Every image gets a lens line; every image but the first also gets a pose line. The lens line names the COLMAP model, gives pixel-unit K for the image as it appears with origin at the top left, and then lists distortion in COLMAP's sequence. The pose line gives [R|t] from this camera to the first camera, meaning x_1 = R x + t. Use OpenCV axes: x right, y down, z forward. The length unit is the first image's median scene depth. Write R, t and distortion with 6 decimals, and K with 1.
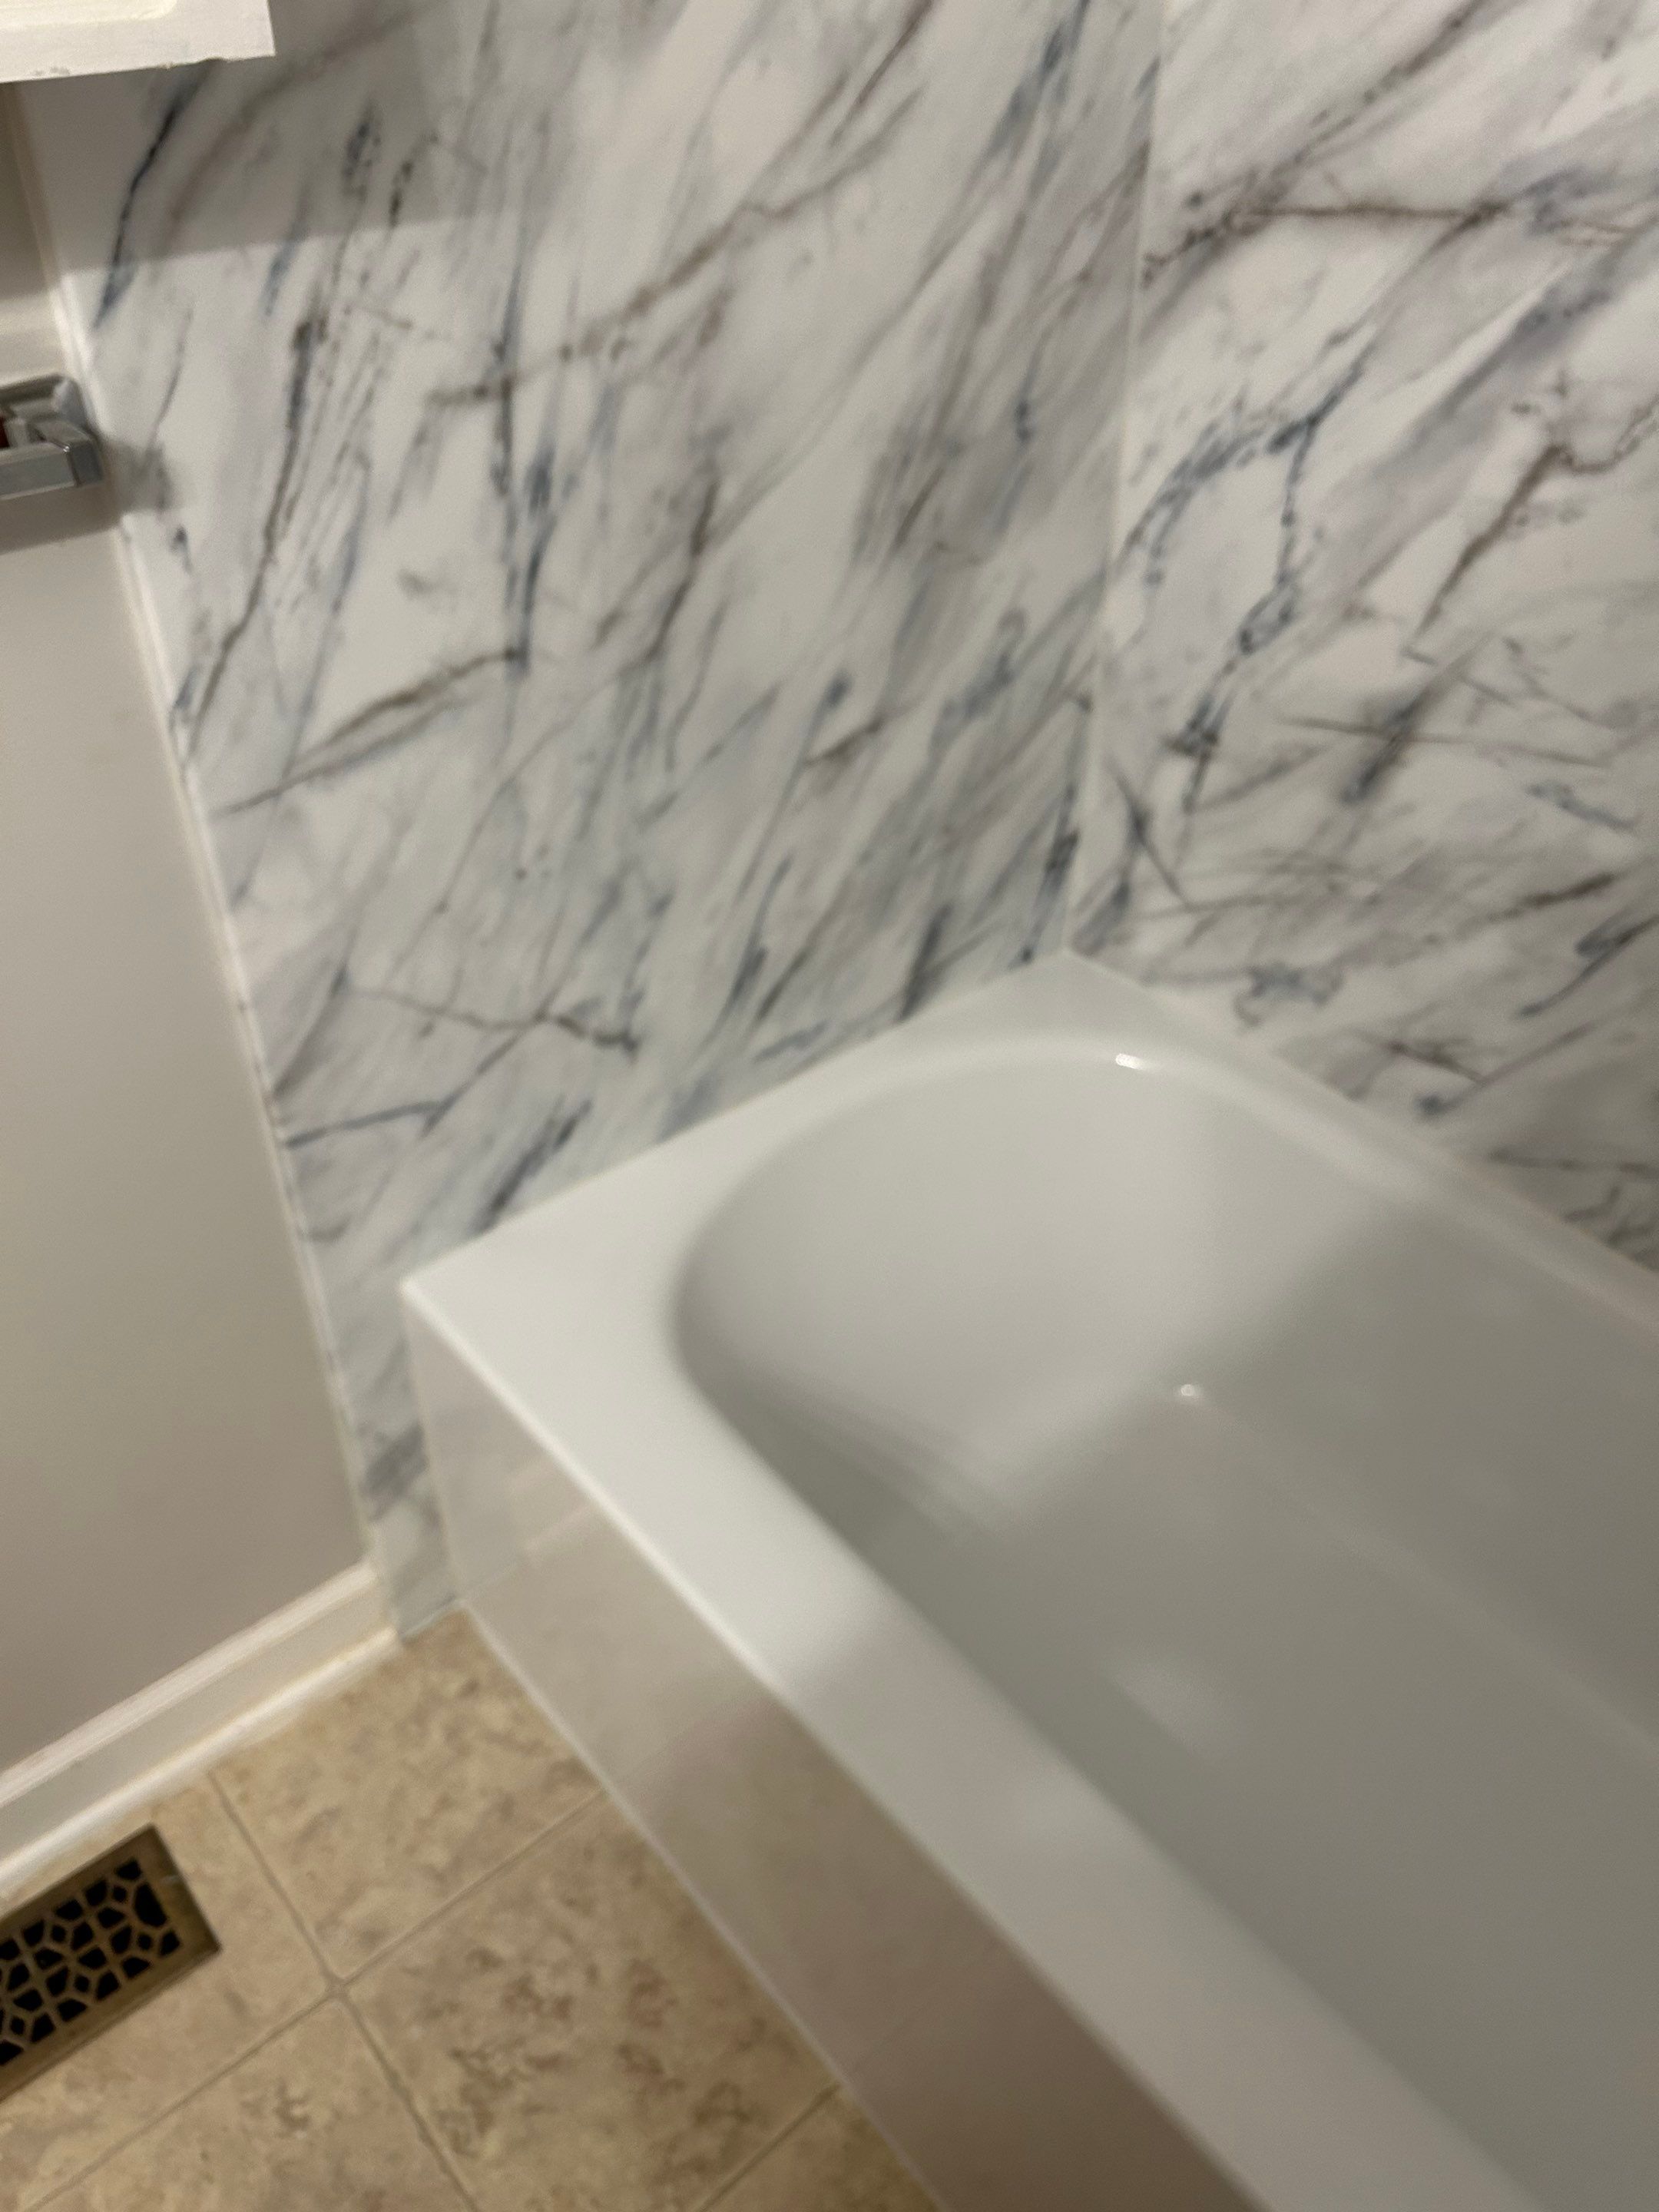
lens RADIAL K [[1694.4, 0, 816.1], [0, 1694.4, 1101.6], [0, 0, 1]] dist [0.036481, -0.054630]
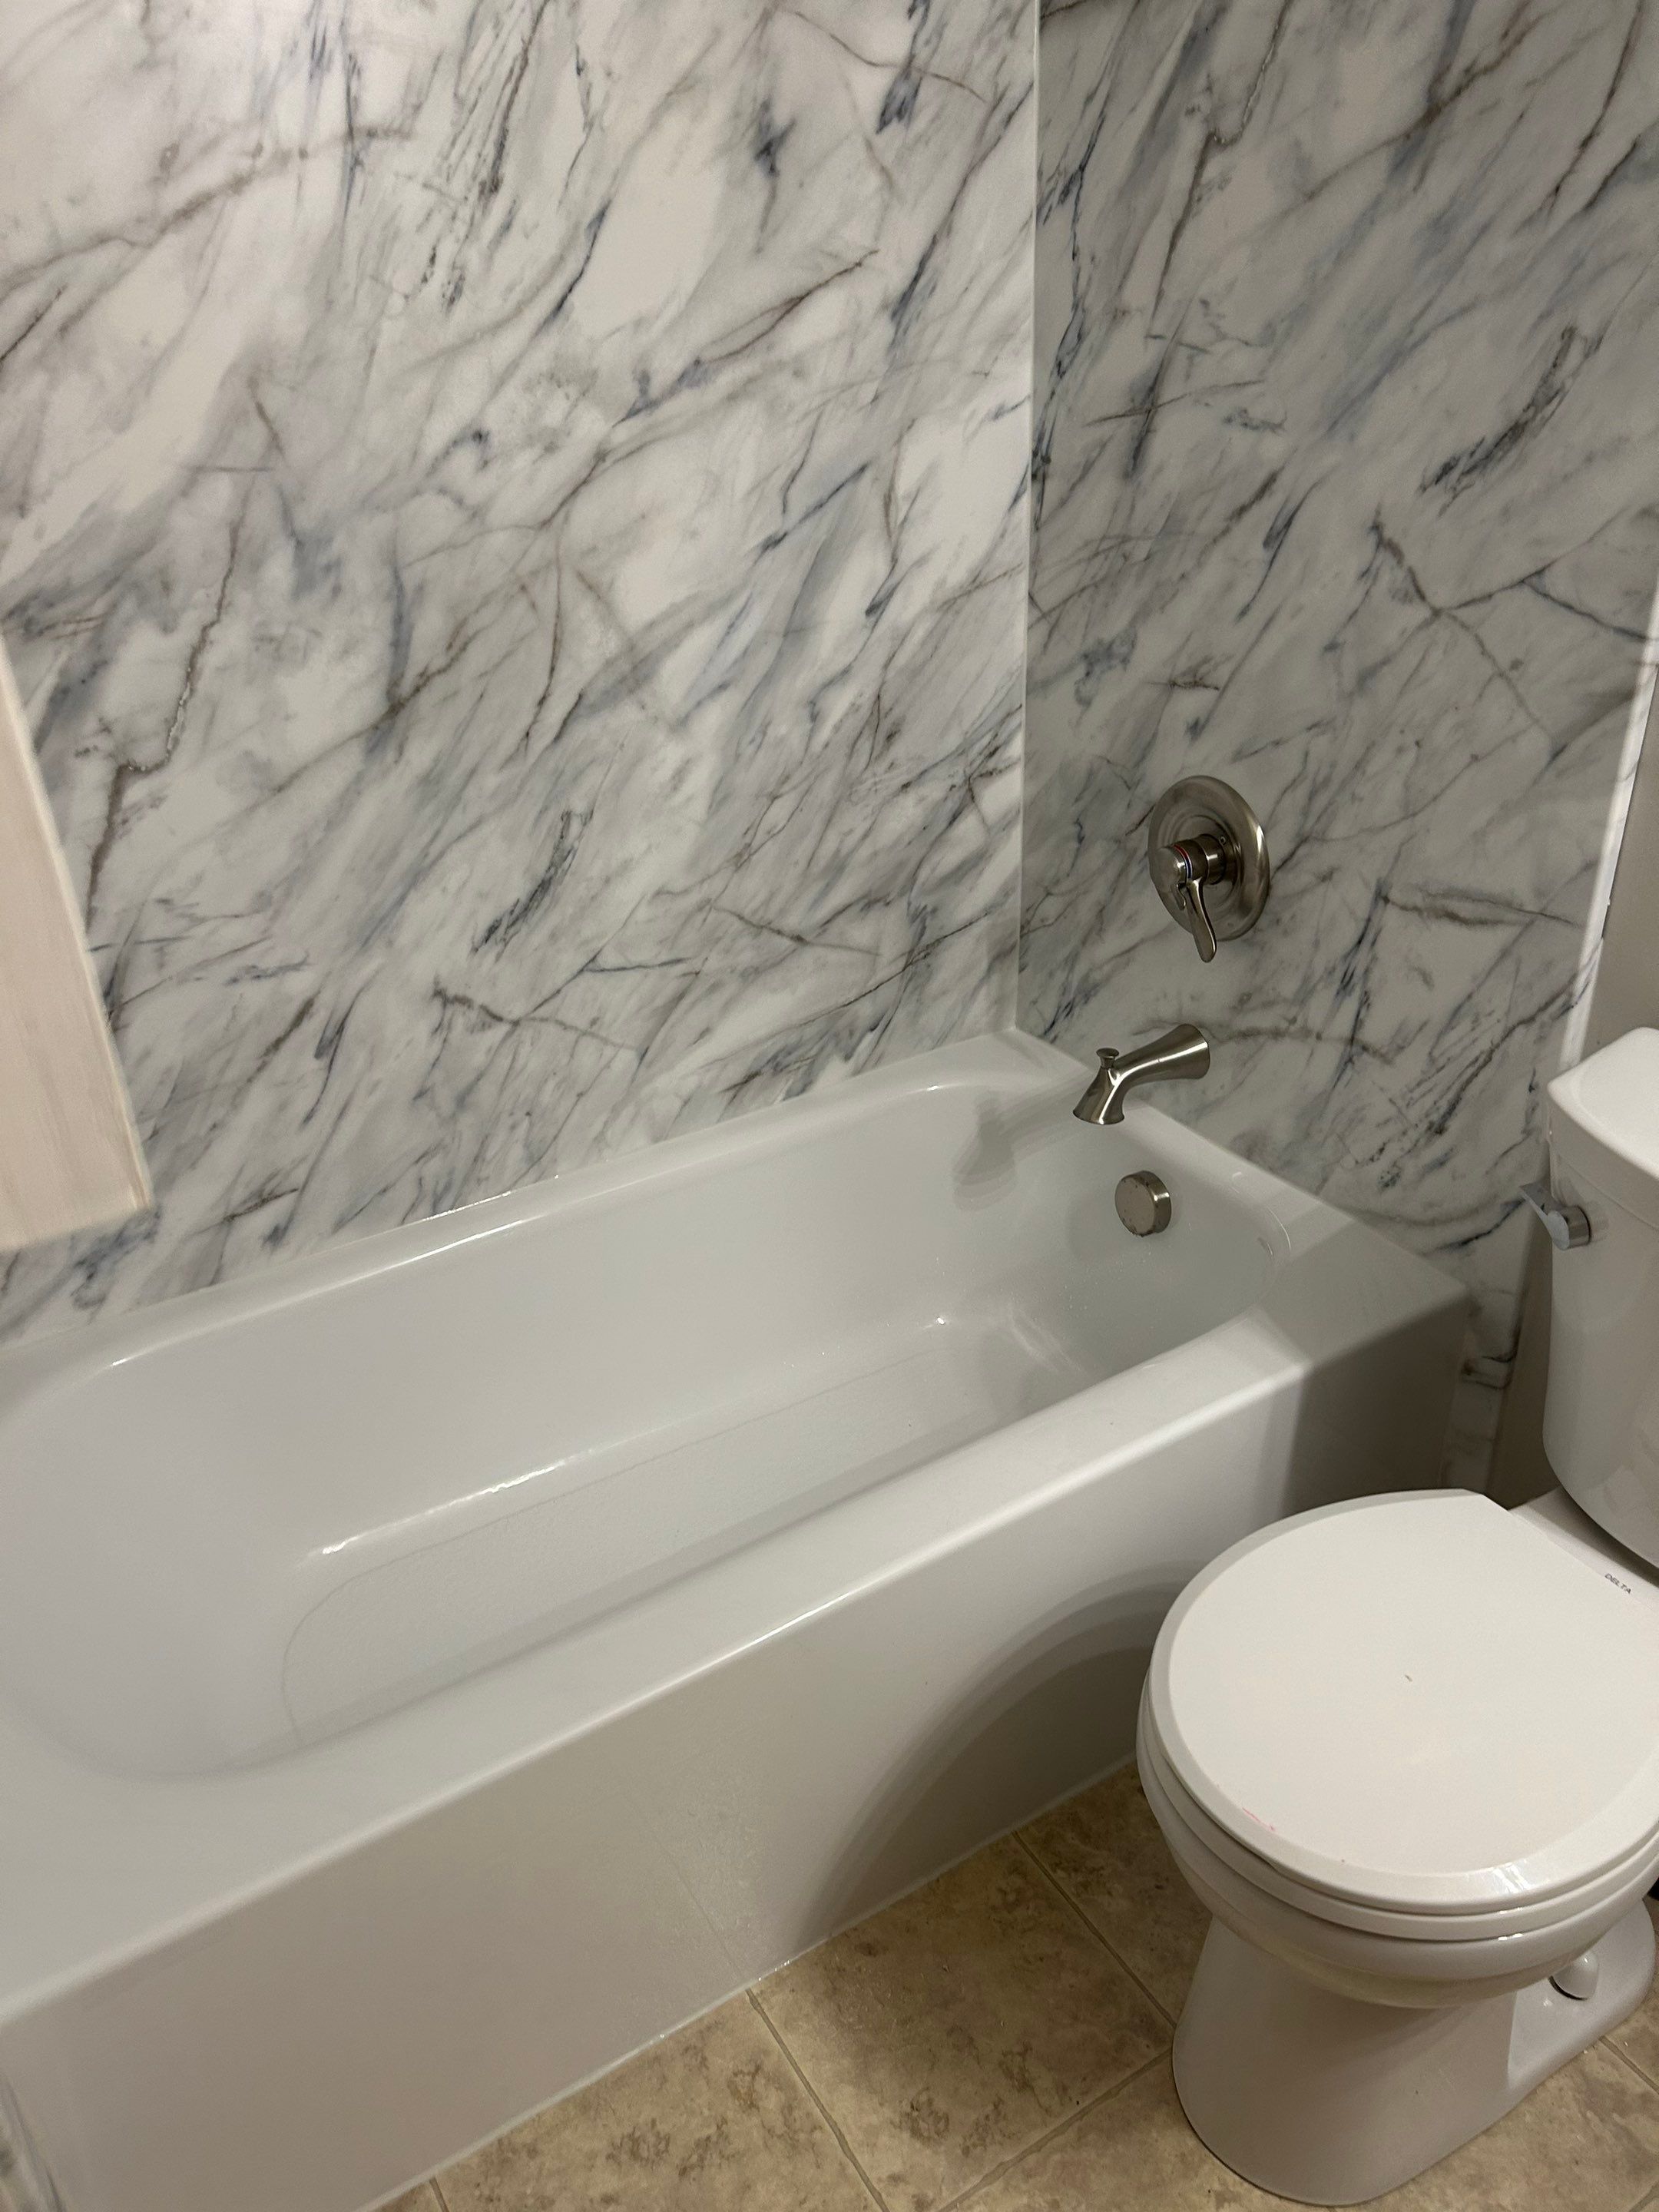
lens RADIAL K [[1665.9, 0, 812.8], [0, 1665.9, 1101.9], [0, 0, 1]] dist [0.048952, -0.053815]
pose [[0.147573, -0.479741, 0.864911, -0.730740], [0.632707, 0.717934, 0.290263, -0.211441], [-0.760200, 0.504401, 0.409483, 0.142286]]
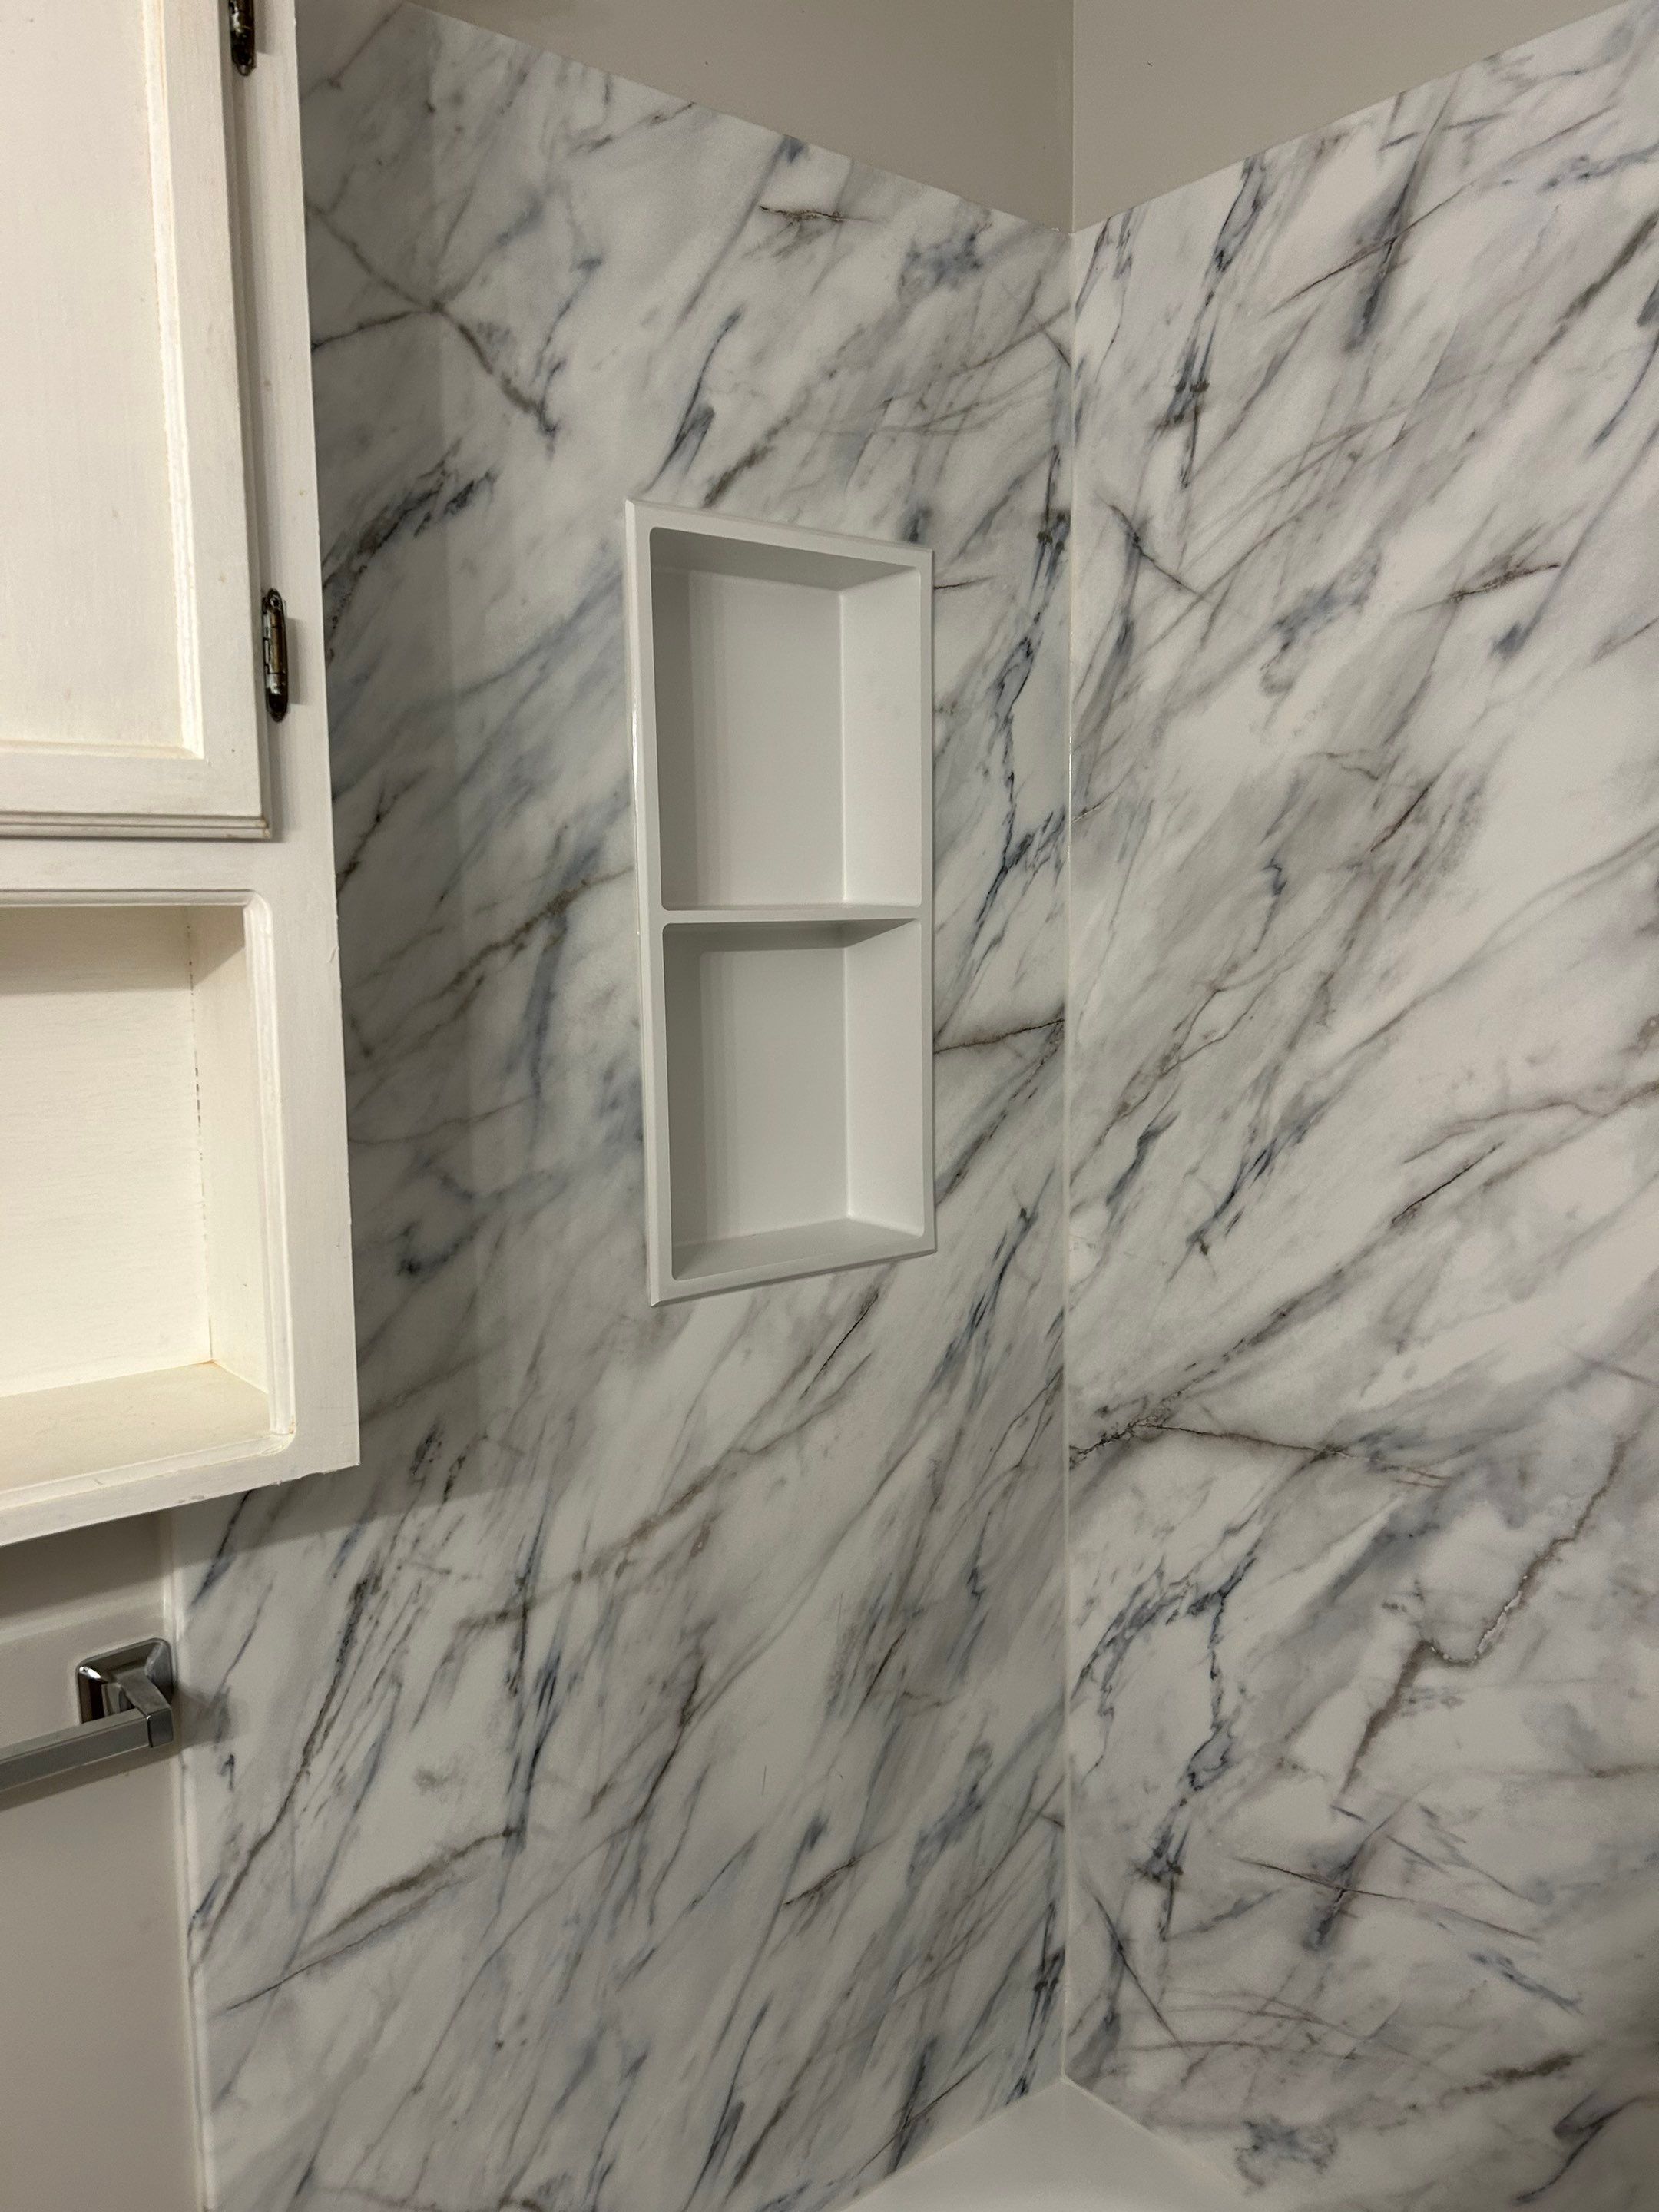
lens RADIAL K [[1665.9, 0, 812.8], [0, 1665.9, 1101.9], [0, 0, 1]] dist [0.048952, -0.053815]
pose [[0.999632, -0.006404, -0.026361, 0.046425], [-0.008094, 0.857071, -0.515135, -0.098861], [0.025892, 0.515159, 0.856704, -0.163637]]
